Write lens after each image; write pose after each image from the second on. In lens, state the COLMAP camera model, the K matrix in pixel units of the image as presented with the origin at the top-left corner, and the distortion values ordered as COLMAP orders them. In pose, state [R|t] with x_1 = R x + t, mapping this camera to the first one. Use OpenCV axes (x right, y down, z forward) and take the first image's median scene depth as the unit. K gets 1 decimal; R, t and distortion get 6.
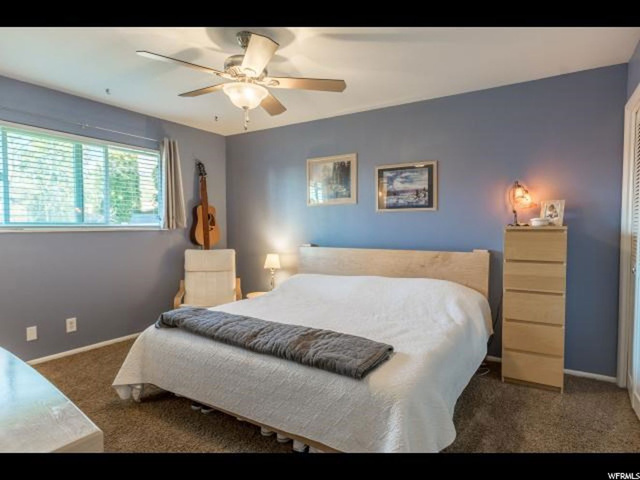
lens RADIAL K [[374.9, 0, 319.9], [0, 374.9, 244.0], [0, 0, 1]] dist [0.004226, 0.000145]
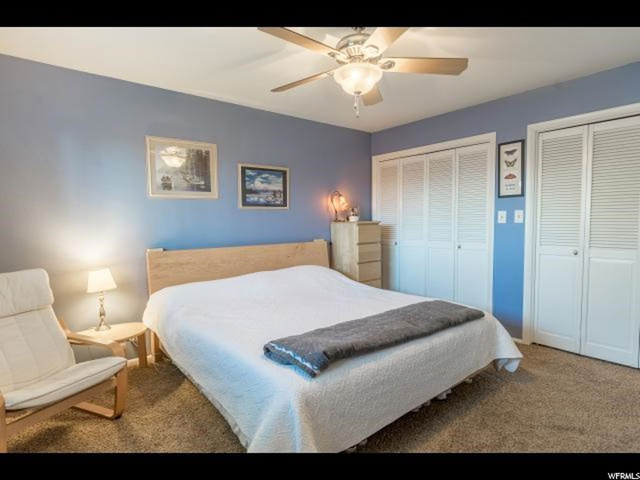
lens RADIAL K [[355.8, 0, 320.3], [0, 355.8, 237.1], [0, 0, 1]] dist [-0.003334, -0.000058]
pose [[0.311946, -0.058086, 0.948322, -0.716382], [0.046243, 0.997875, 0.045910, -0.046500], [-0.948974, 0.029532, 0.313970, 0.527929]]
